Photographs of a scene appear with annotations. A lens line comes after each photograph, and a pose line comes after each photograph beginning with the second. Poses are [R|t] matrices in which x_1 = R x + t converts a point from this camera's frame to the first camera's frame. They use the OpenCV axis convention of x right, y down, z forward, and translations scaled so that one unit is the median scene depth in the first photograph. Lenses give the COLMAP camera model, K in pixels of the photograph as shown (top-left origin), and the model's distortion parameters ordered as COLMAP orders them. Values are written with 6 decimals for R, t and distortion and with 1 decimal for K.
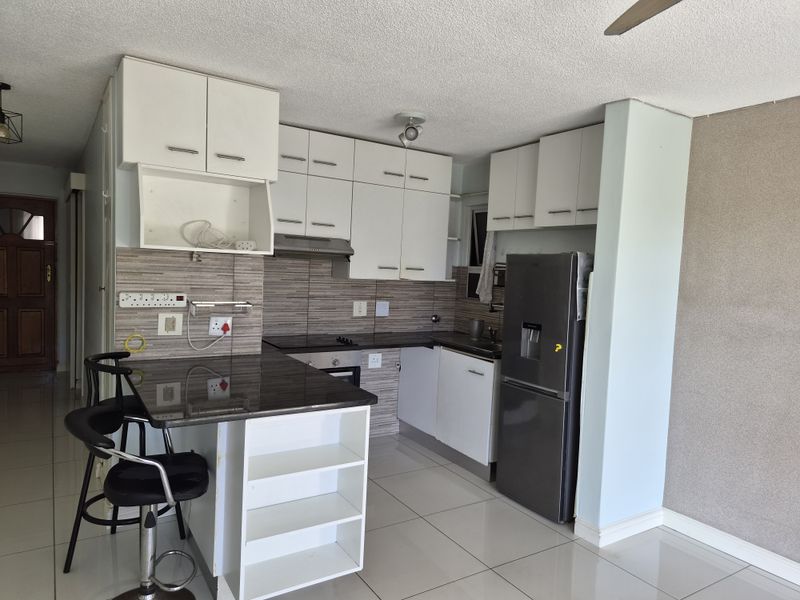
lens RADIAL K [[535.3, 0, 400.0], [0, 535.3, 300.0], [0, 0, 1]] dist [0.081576, -0.075537]
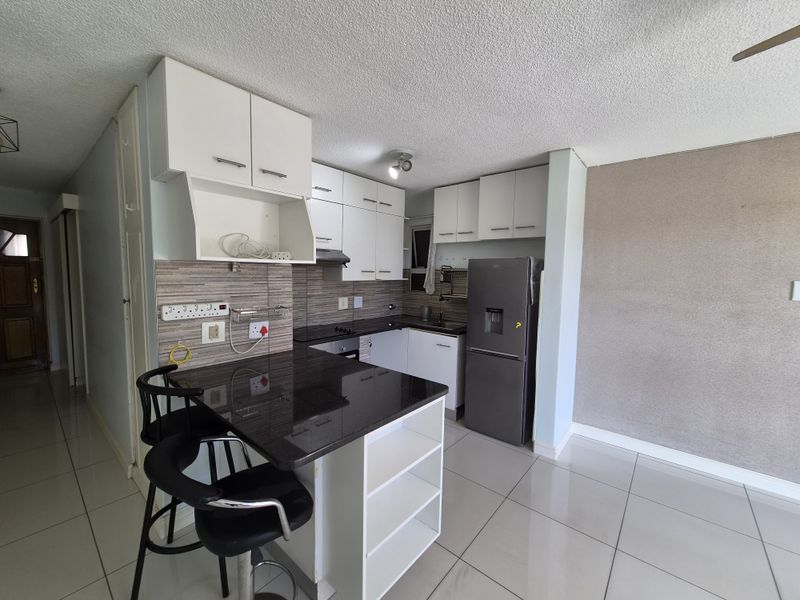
lens RADIAL K [[327.2, 0, 399.0], [0, 327.2, 296.0], [0, 0, 1]] dist [0.001042, 0.000280]
pose [[0.956506, -0.052006, 0.287041, -0.241224], [0.045589, 0.998539, 0.029001, -0.025677], [-0.288130, -0.014654, 0.957479, 0.269877]]
